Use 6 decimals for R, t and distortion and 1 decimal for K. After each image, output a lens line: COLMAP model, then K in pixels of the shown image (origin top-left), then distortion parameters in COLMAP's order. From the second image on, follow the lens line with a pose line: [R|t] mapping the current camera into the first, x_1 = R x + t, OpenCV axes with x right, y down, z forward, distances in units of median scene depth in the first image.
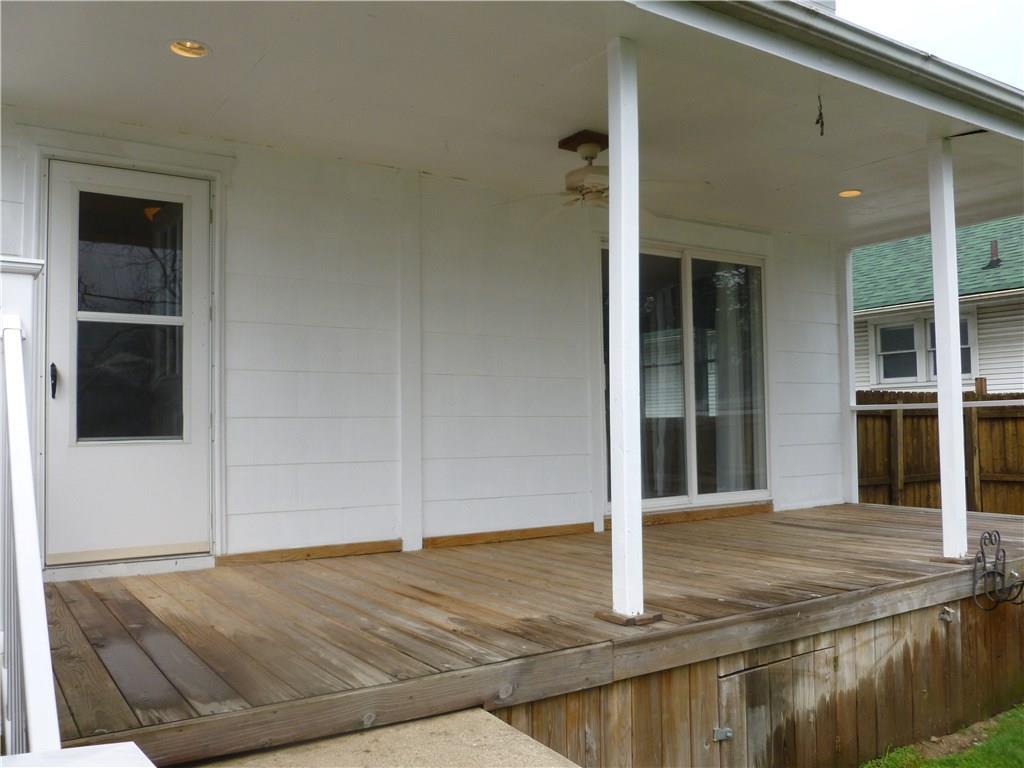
lens RADIAL K [[867.2, 0, 512.3], [0, 867.2, 386.5], [0, 0, 1]] dist [-0.056788, 0.035963]
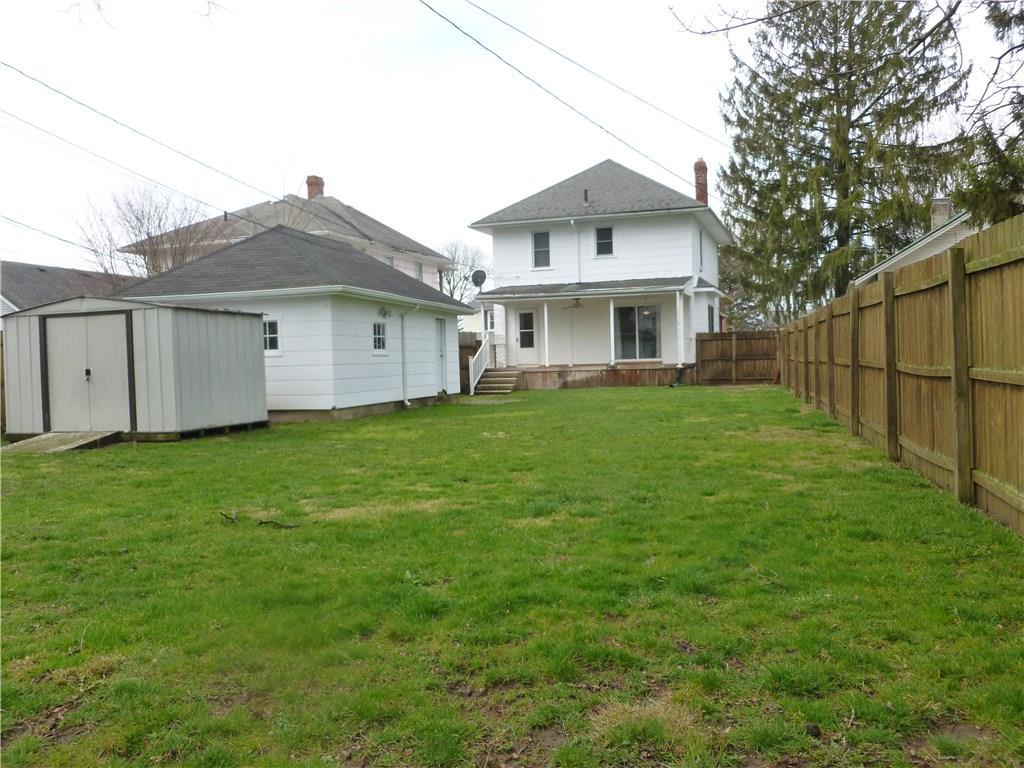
lens RADIAL K [[867.2, 0, 503.2], [0, 867.2, 386.8], [0, 0, 1]] dist [-0.056788, 0.035963]
pose [[0.596408, 0.019551, -0.802444, 5.744185], [0.052090, 0.996653, 0.062998, -0.086041], [0.800990, -0.079372, 0.593393, -3.798096]]
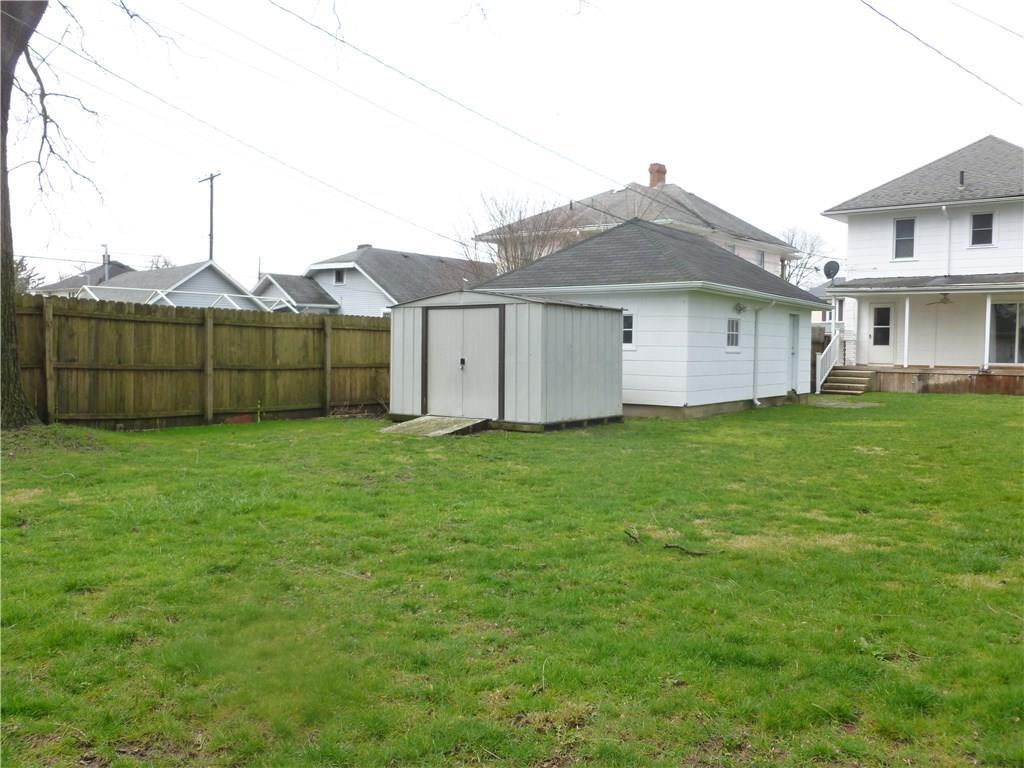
lens RADIAL K [[867.2, 0, 503.2], [0, 867.2, 385.2], [0, 0, 1]] dist [-0.056788, 0.035963]
pose [[0.266036, 0.056422, -0.962310, 5.636373], [0.022732, 0.997641, 0.064778, -0.137680], [0.963695, -0.039108, 0.264126, -3.883653]]
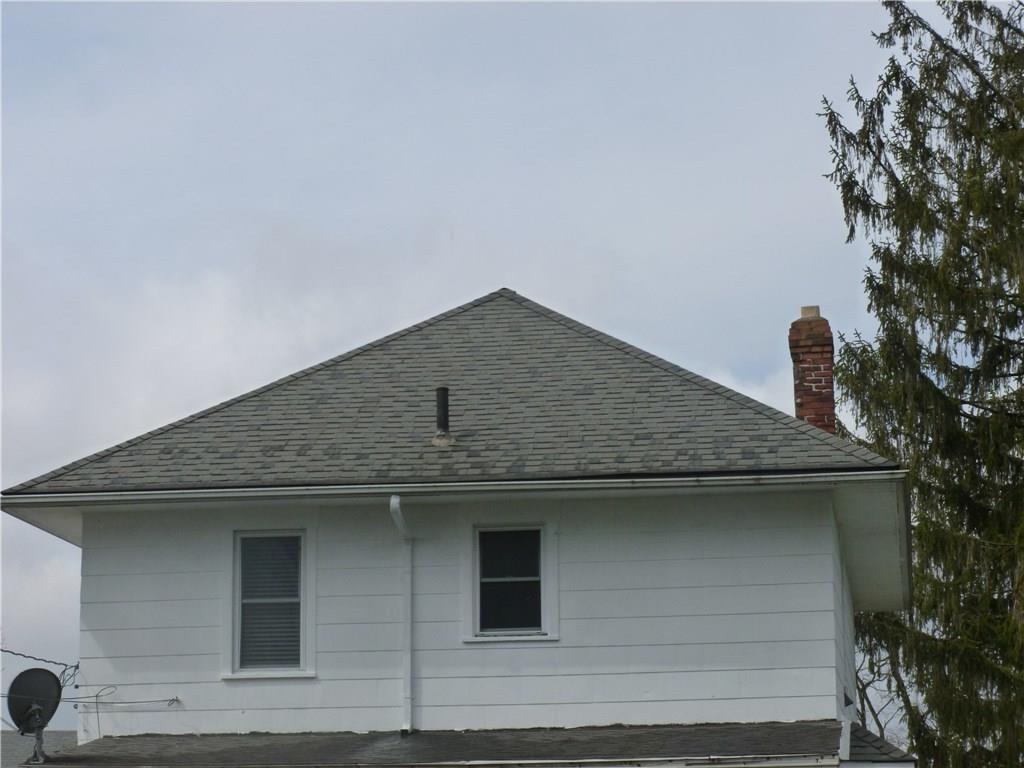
lens RADIAL K [[2739.7, 0, 512.0], [0, 2739.7, 385.7], [0, 0, 1]] dist [-0.104623, 0.000000]
pose [[0.741184, -0.136100, -0.657361, 4.450226], [0.029377, 0.984870, -0.170784, -0.183737], [0.670659, 0.107272, 0.733968, -3.250220]]
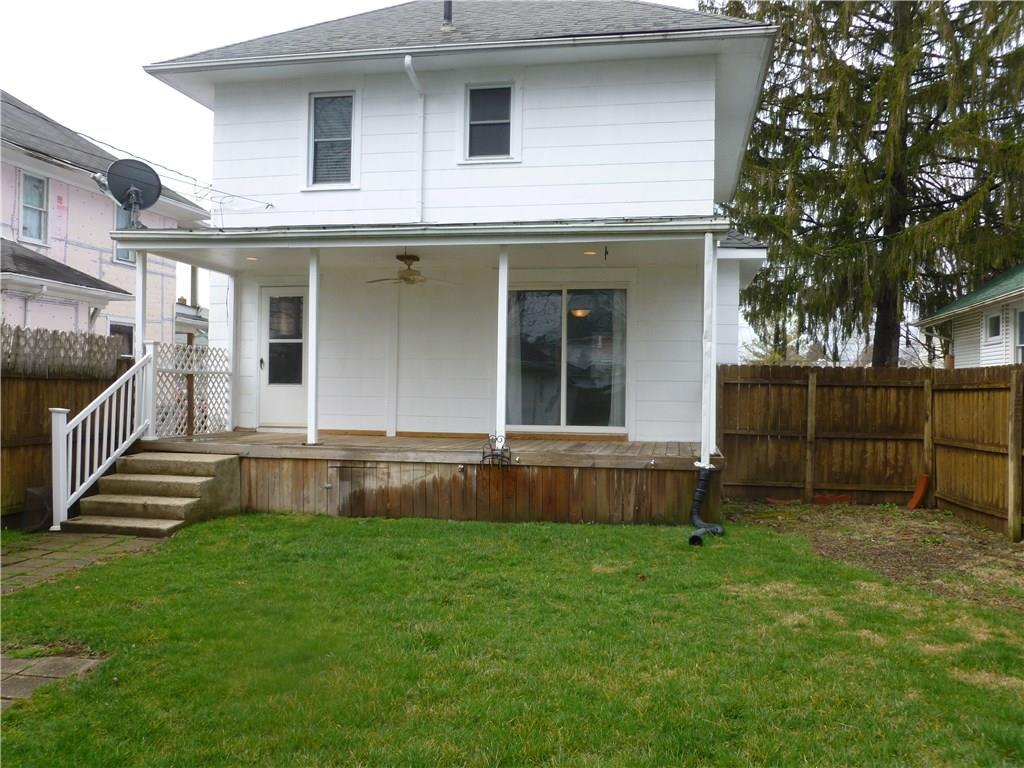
lens RADIAL K [[867.2, 0, 516.6], [0, 867.2, 380.0], [0, 0, 1]] dist [-0.056788, 0.035963]
pose [[0.711895, 0.015028, -0.702125, 2.300063], [0.006938, 0.999572, 0.028429, -0.029854], [0.702251, -0.025110, 0.711486, -0.528859]]
